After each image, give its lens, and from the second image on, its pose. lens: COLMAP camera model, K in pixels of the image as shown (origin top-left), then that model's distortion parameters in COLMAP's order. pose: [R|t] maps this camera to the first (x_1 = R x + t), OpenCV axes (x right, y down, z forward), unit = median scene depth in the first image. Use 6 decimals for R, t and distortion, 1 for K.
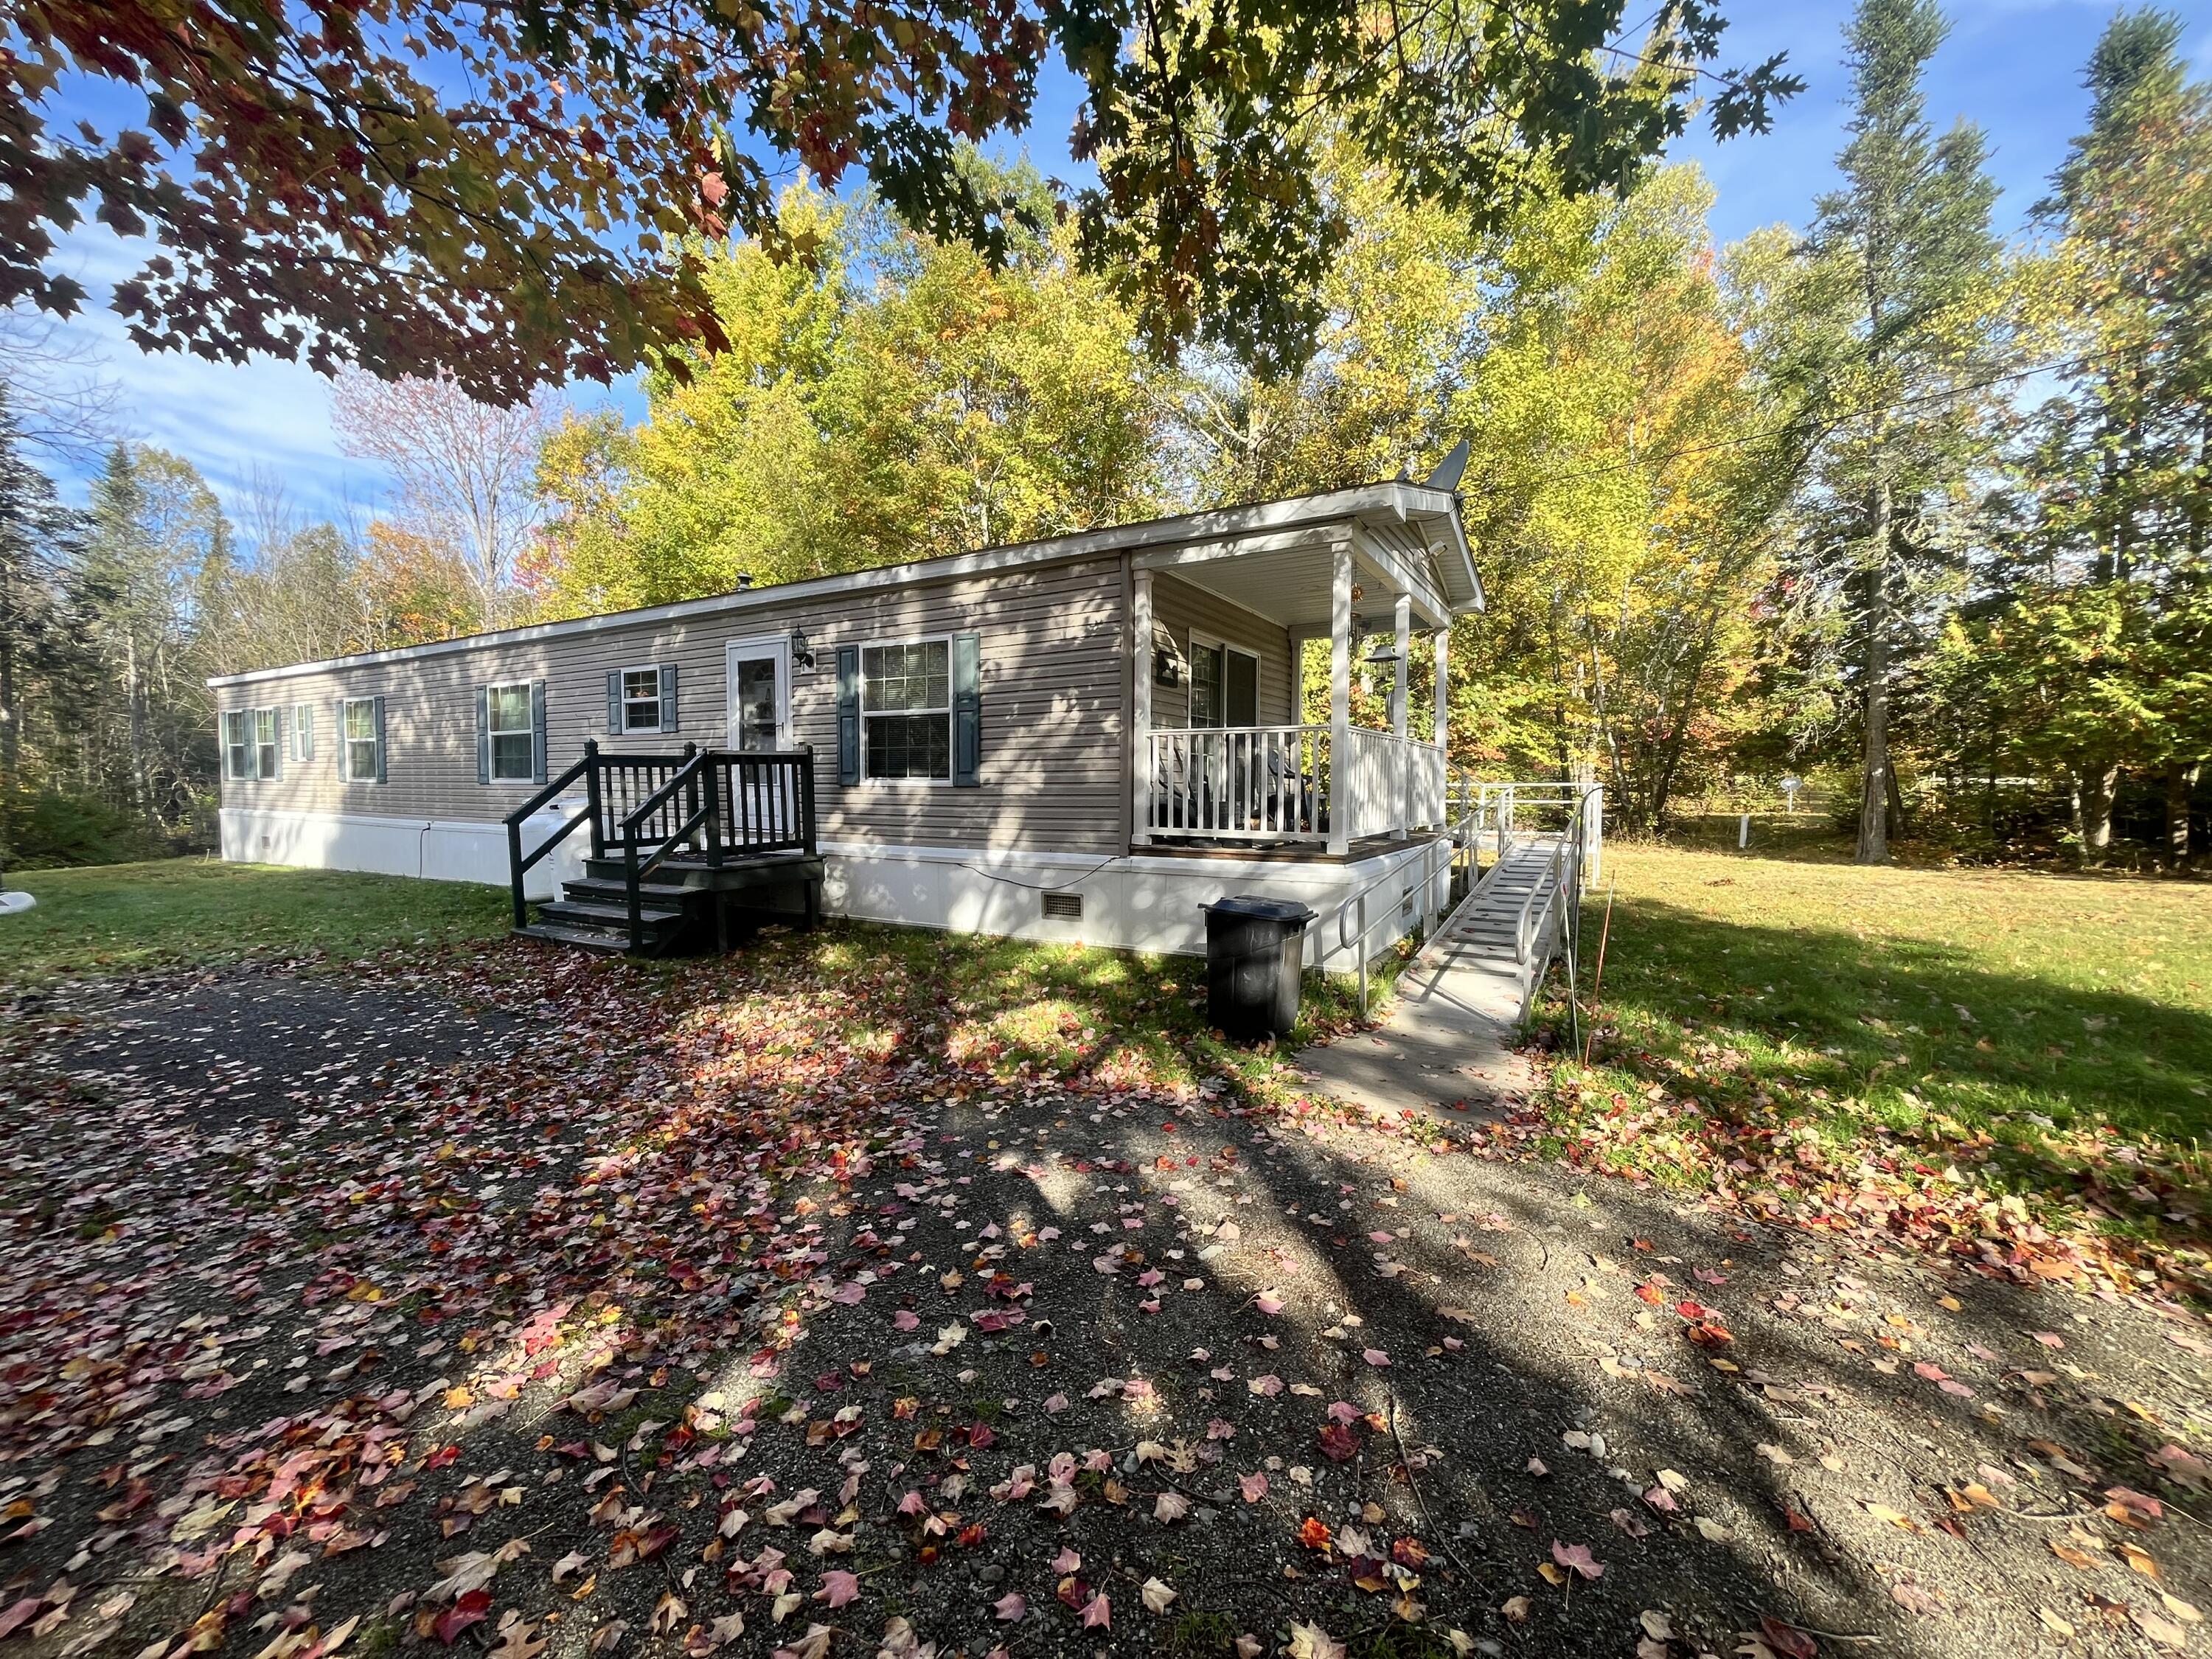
lens RADIAL K [[883.9, 0, 1095.7], [0, 883.9, 843.8], [0, 0, 1]] dist [-0.003430, -0.000539]
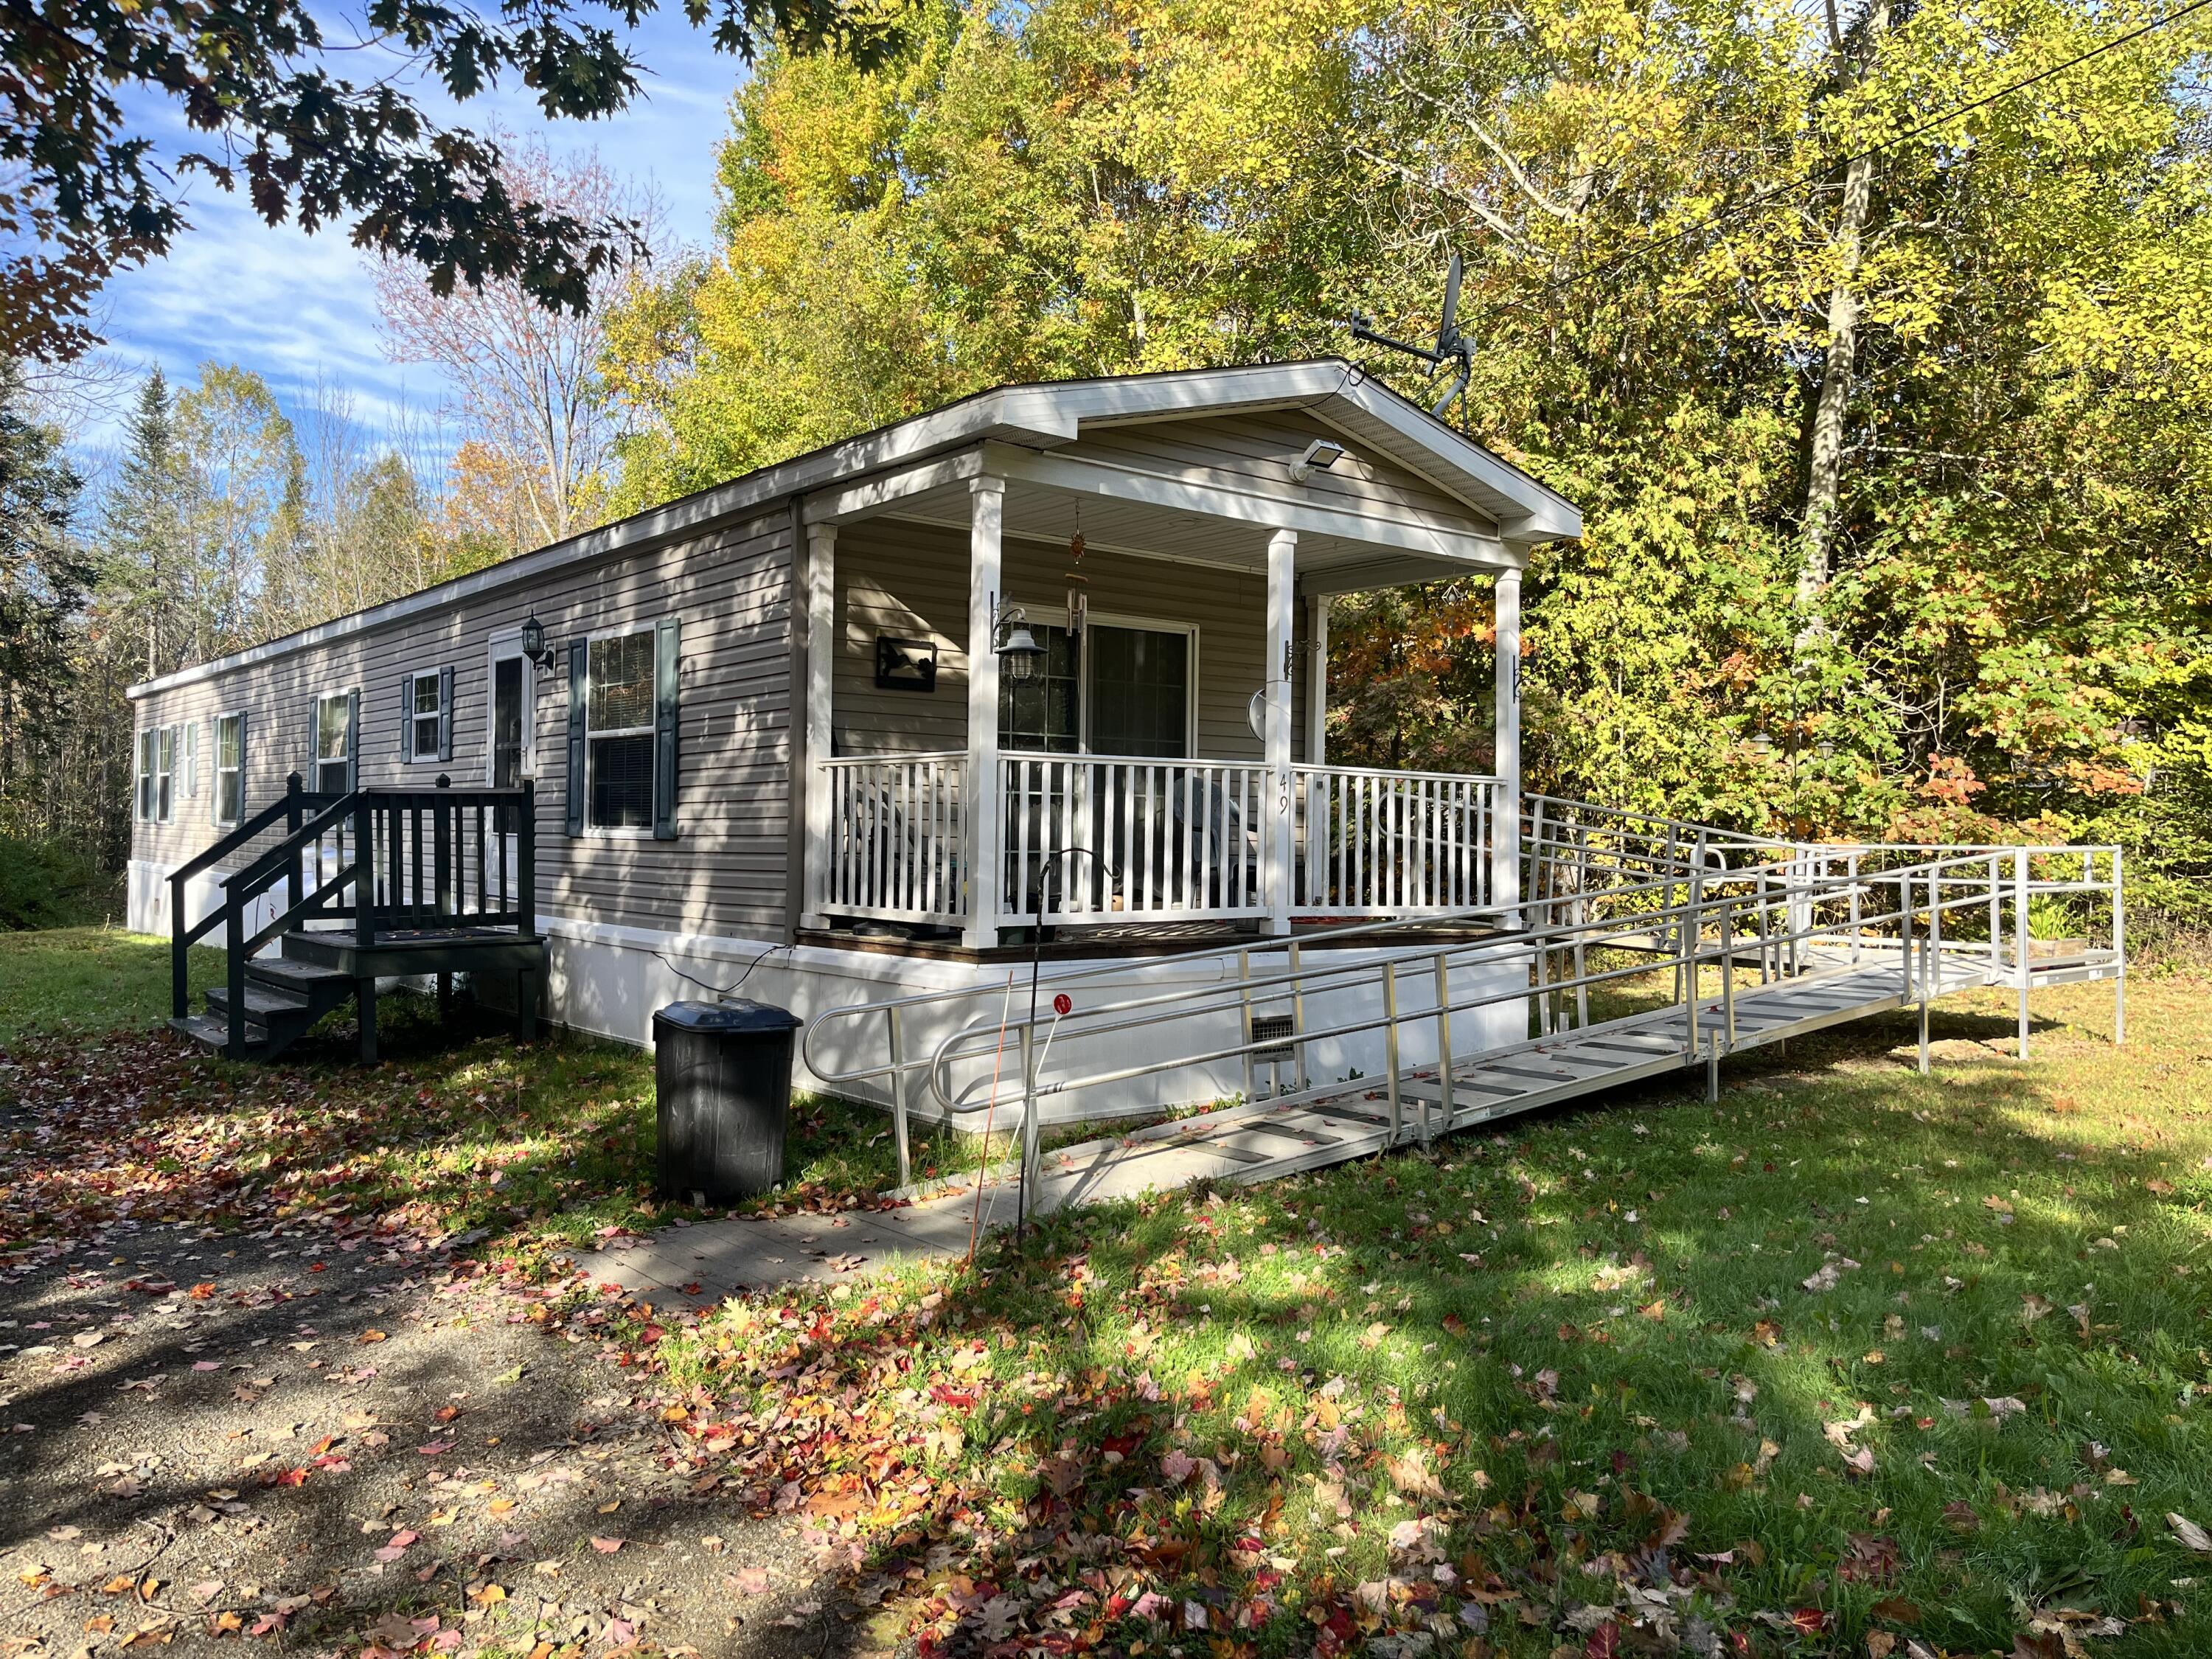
lens RADIAL K [[1663.4, 0, 1106.0], [0, 1663.4, 829.5], [0, 0, 1]] dist [0.056485, -0.086184]
pose [[0.936080, 0.005248, -0.351747, 0.618126], [-0.029474, 0.997543, -0.063555, 0.000343], [0.350550, 0.069860, 0.933935, -0.093176]]
